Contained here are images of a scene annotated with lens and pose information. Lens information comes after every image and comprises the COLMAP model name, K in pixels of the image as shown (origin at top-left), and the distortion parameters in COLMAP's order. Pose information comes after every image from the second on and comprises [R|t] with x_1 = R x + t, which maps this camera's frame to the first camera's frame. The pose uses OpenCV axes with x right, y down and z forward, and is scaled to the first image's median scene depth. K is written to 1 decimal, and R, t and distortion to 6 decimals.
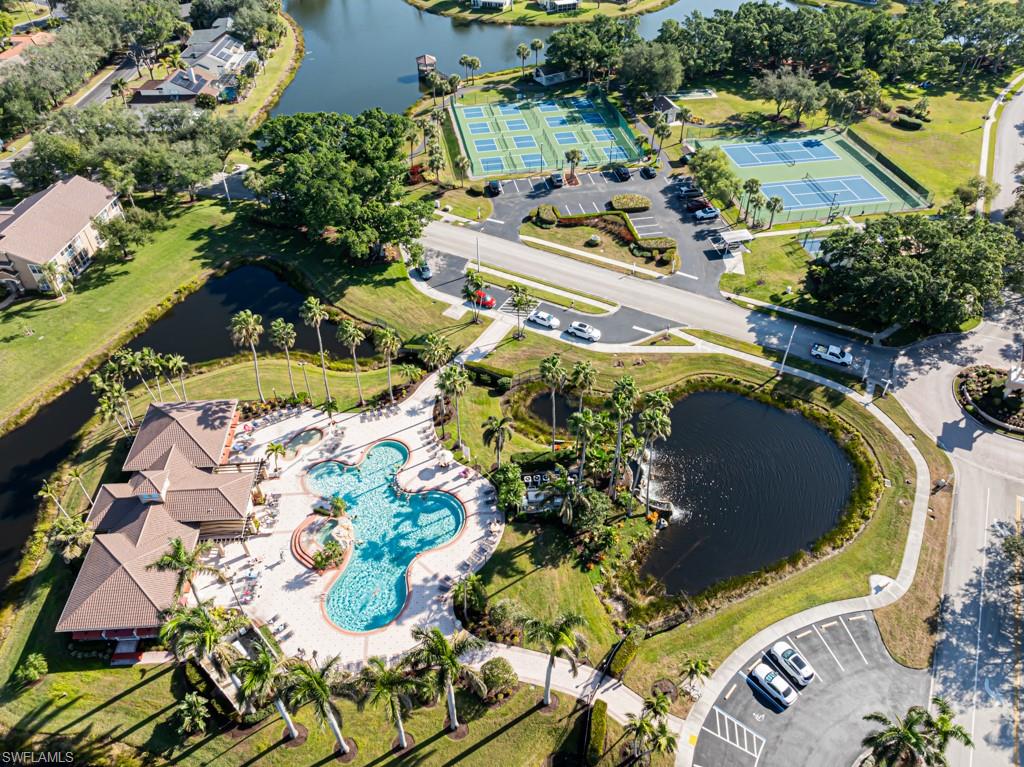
lens RADIAL K [[715.9, 0, 515.7], [0, 715.9, 381.1], [0, 0, 1]] dist [-0.040149, -0.000151]
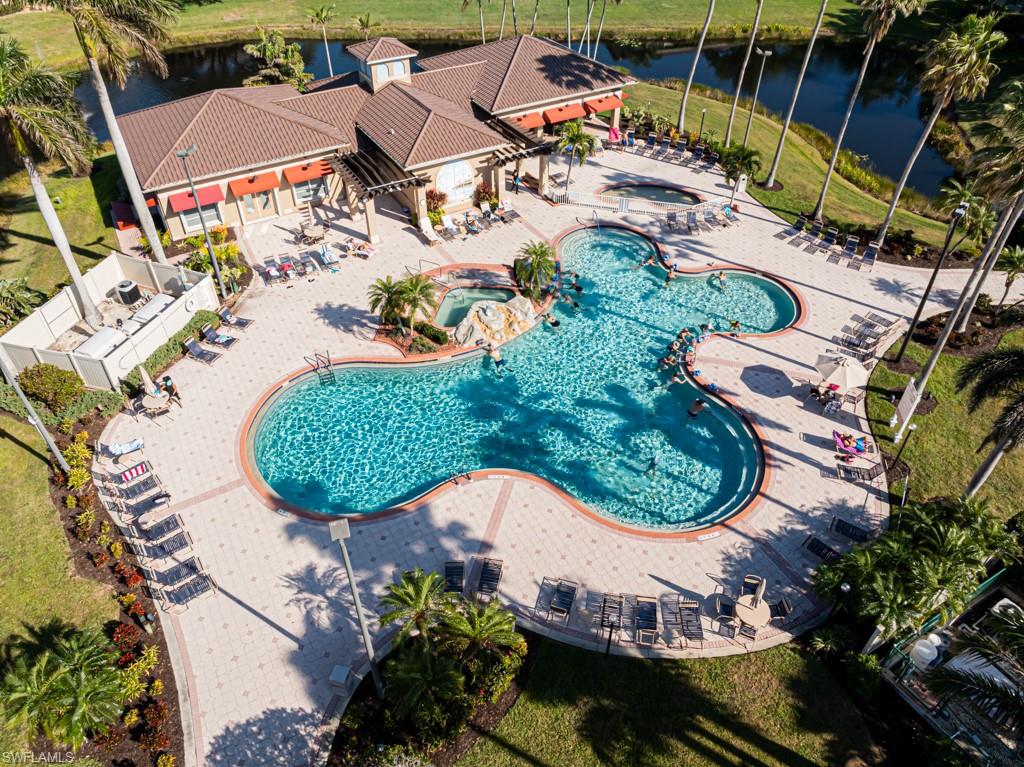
lens RADIAL K [[715.9, 0, 515.7], [0, 715.9, 381.1], [0, 0, 1]] dist [-0.040149, -0.000151]
pose [[0.446728, 0.592352, -0.670487, 0.047941], [-0.608268, 0.750661, 0.257910, 0.100455], [0.656082, 0.292620, 0.695651, 0.588354]]
